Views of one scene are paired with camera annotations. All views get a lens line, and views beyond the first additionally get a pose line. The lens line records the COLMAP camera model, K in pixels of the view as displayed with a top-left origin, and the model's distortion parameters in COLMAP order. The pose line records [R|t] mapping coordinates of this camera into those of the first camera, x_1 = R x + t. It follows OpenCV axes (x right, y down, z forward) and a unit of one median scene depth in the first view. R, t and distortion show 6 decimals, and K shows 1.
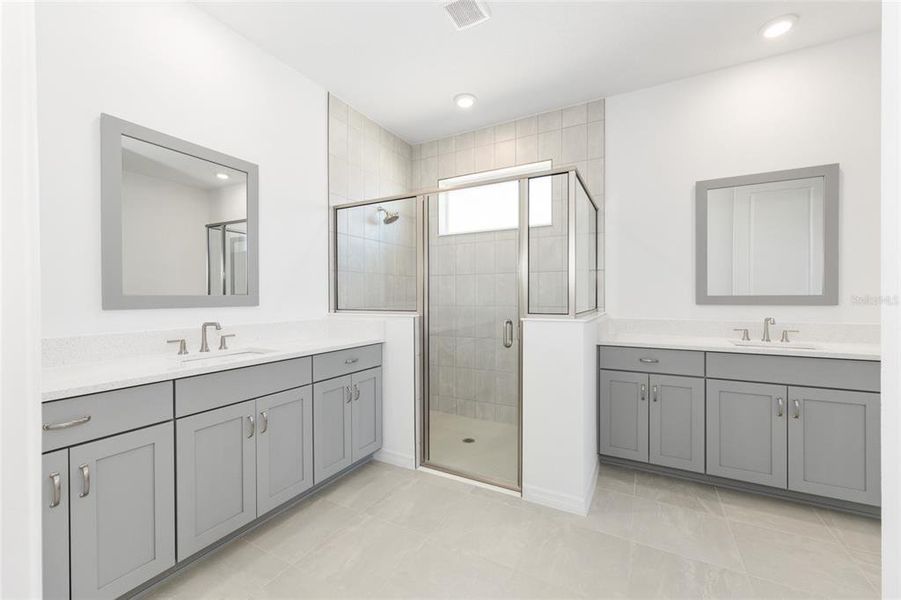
lens RADIAL K [[361.9, 0, 449.2], [0, 361.9, 298.0], [0, 0, 1]] dist [-0.001091, 0.000031]
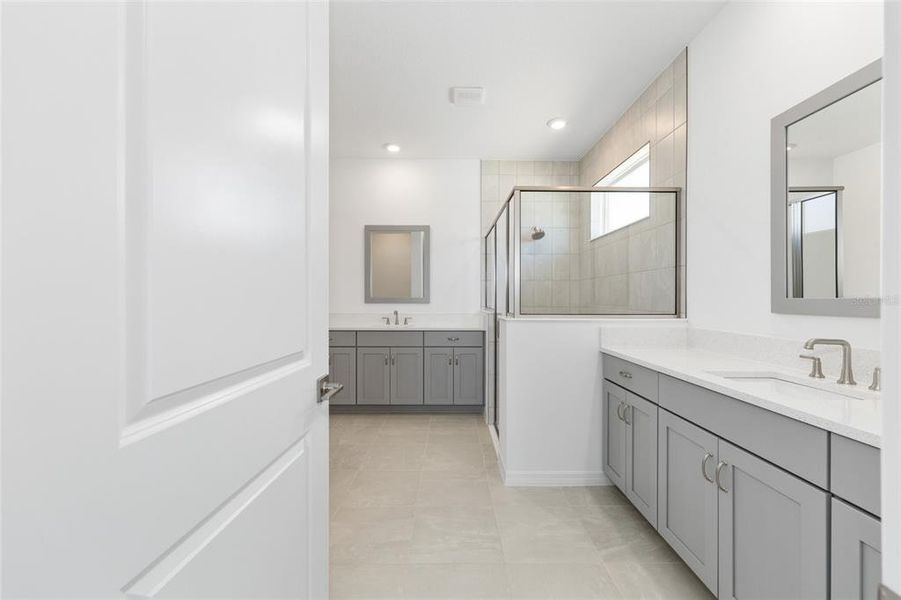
lens RADIAL K [[361.9, 0, 446.0], [0, 361.9, 295.7], [0, 0, 1]] dist [-0.001091, 0.000031]
pose [[0.471607, -0.003147, -0.881803, 1.165999], [-0.011244, 0.999891, -0.009582, 0.001552], [0.881737, 0.014434, 0.471520, 0.238301]]
